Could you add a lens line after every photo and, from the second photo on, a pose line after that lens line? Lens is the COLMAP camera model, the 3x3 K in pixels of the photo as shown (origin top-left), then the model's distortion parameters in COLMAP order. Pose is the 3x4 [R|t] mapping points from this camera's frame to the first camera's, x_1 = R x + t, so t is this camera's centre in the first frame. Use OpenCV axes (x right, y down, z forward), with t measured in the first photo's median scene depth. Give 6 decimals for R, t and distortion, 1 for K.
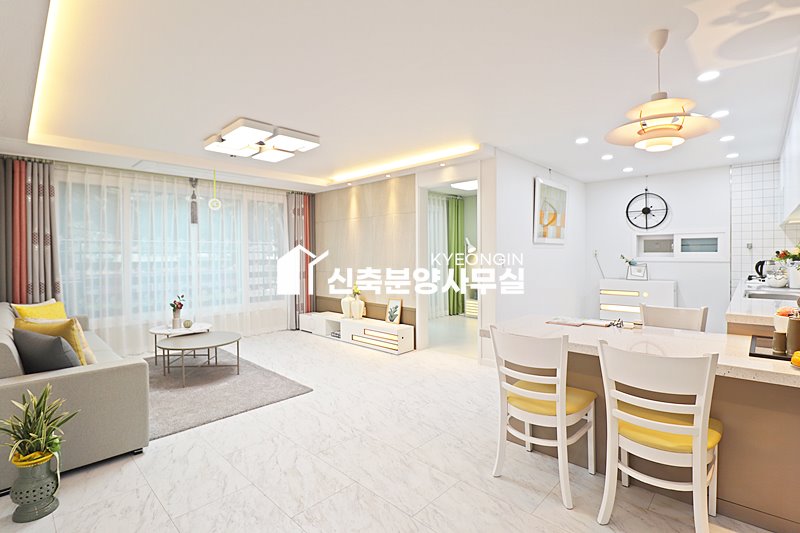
lens RADIAL K [[377.2, 0, 399.6], [0, 377.2, 258.1], [0, 0, 1]] dist [-0.000498, -0.014602]
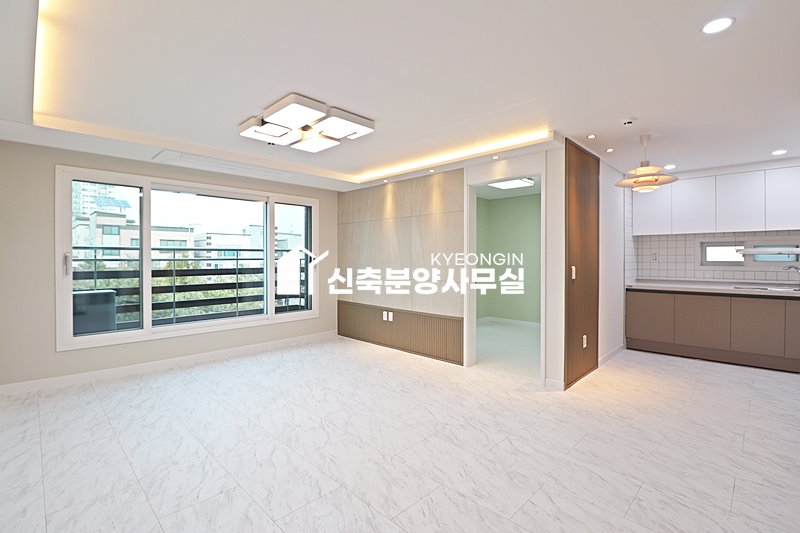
lens RADIAL K [[368.1, 0, 399.8], [0, 368.1, 258.2], [0, 0, 1]] dist [0.000544, -0.013549]
pose [[0.999988, 0.002067, 0.004438, -0.109538], [-0.002039, 0.999978, -0.006362, -0.001324], [-0.004451, 0.006353, 0.999970, 0.110709]]
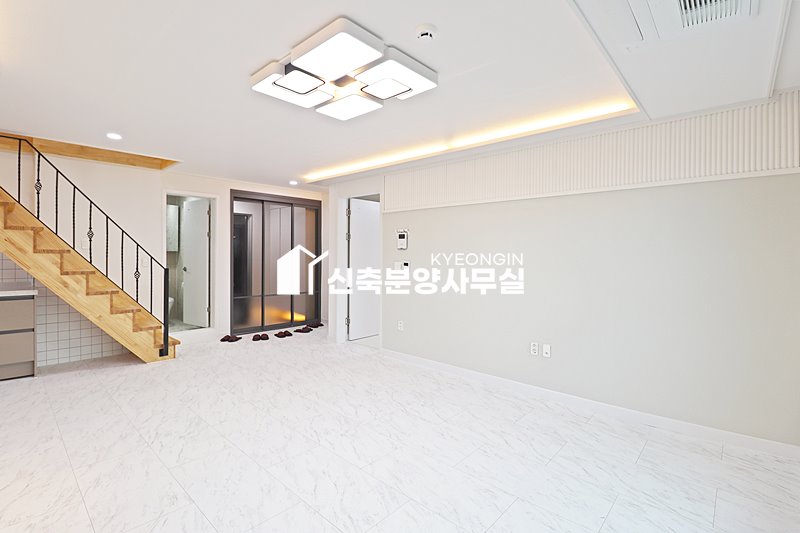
lens RADIAL K [[372.1, 0, 397.7], [0, 372.1, 256.4], [0, 0, 1]] dist [-0.001233, -0.013534]
pose [[-0.999292, -0.004615, -0.037343, -0.309631], [-0.005138, 0.999890, 0.013935, -0.013131], [0.037274, 0.014117, -0.999205, 1.160142]]
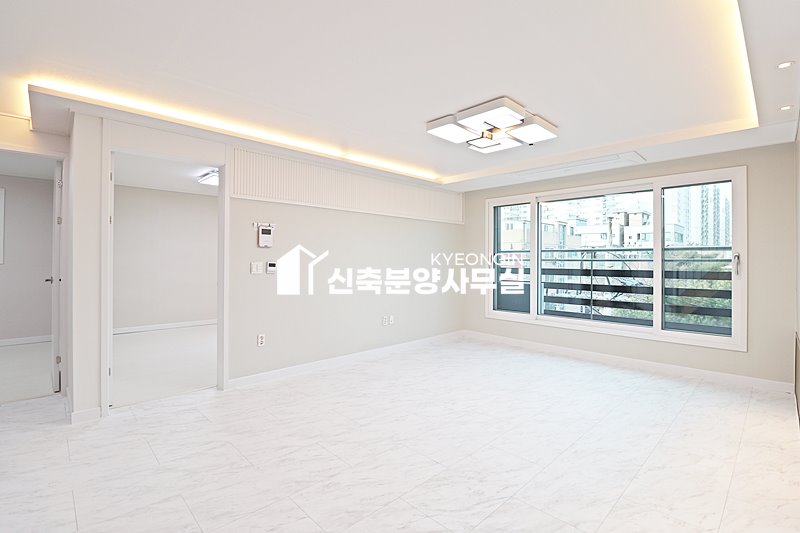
lens RADIAL K [[372.8, 0, 401.9], [0, 372.8, 258.6], [0, 0, 1]] dist [-0.000167, -0.013502]
pose [[-0.018387, -0.002353, -0.999828, 0.365490], [-0.013243, 0.999910, -0.002110, 0.001993], [0.999743, 0.013202, -0.018416, 0.572077]]
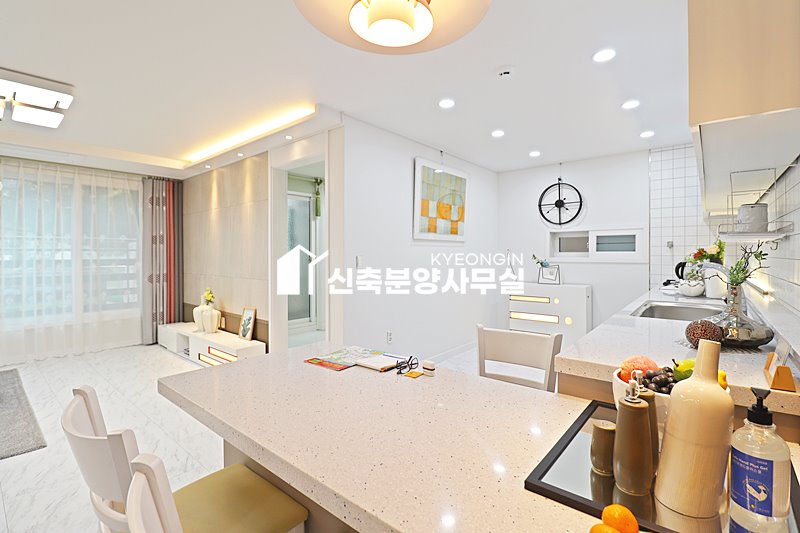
lens RADIAL K [[367.5, 0, 402.1], [0, 367.5, 256.8], [0, 0, 1]] dist [-0.001691, -0.012298]
pose [[0.997734, 0.003595, 0.067188, 0.254005], [-0.003275, 0.999983, -0.004870, 0.001516], [-0.067204, 0.004639, 0.997728, 0.195481]]
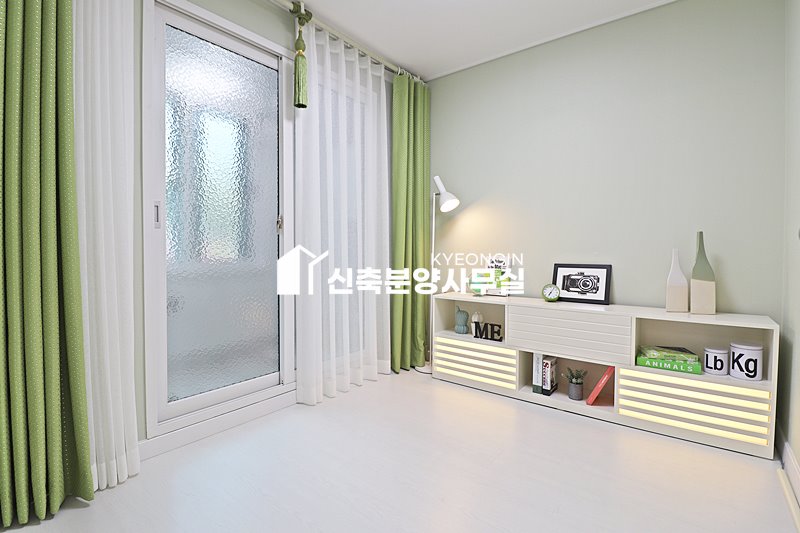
lens RADIAL K [[377.2, 0, 399.6], [0, 377.2, 258.1], [0, 0, 1]] dist [-0.000498, -0.014602]
pose [[0.994845, 0.005372, 0.101268, 0.143947], [-0.006345, 0.999937, 0.009281, 0.042975], [-0.101211, -0.009875, 0.994816, 0.883091]]
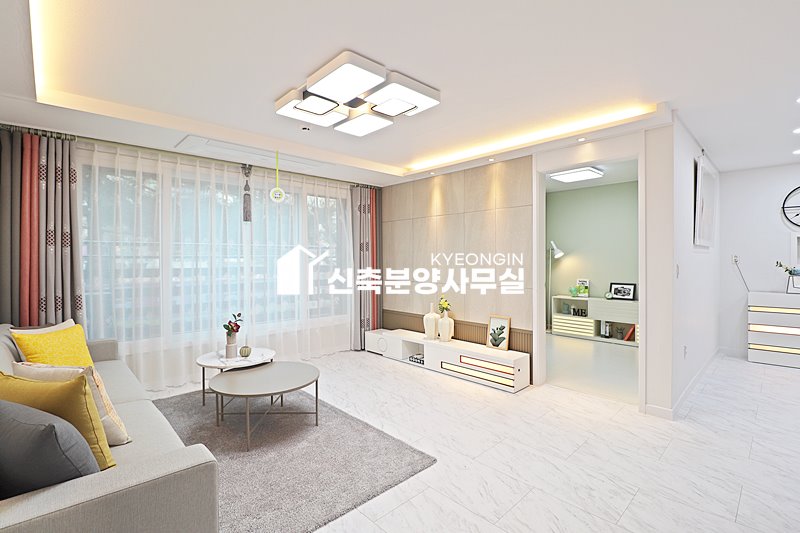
lens RADIAL K [[370.8, 0, 401.3], [0, 370.8, 260.6], [0, 0, 1]] dist [-0.000545, -0.014897]
pose [[0.998875, 0.003173, -0.047323, -0.175199], [-0.003542, 0.999964, -0.007707, -0.002244], [0.047297, 0.007866, 0.998850, 0.220344]]
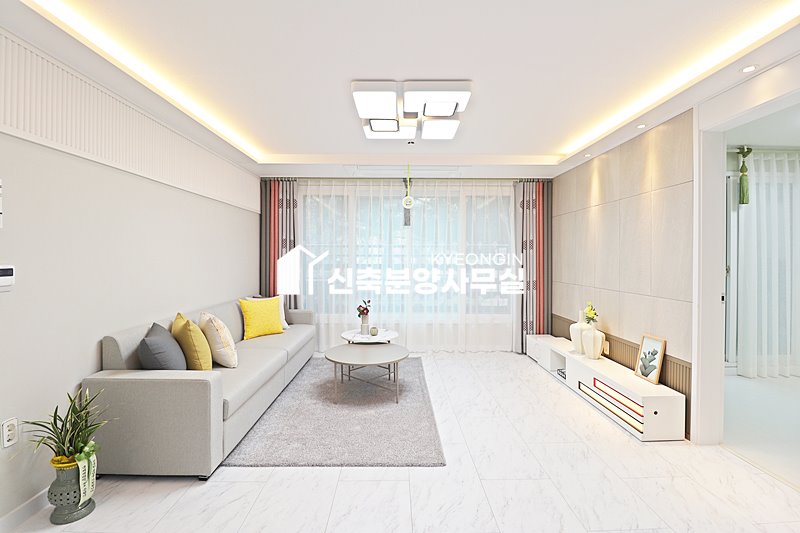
lens RADIAL K [[366.8, 0, 400.0], [0, 366.8, 259.1], [0, 0, 1]] dist [-0.002893, -0.012885]
pose [[0.697169, 0.010874, -0.716825, 0.113792], [-0.014714, 0.999891, 0.000858, -0.006210], [0.716756, 0.009949, 0.697253, 0.329361]]
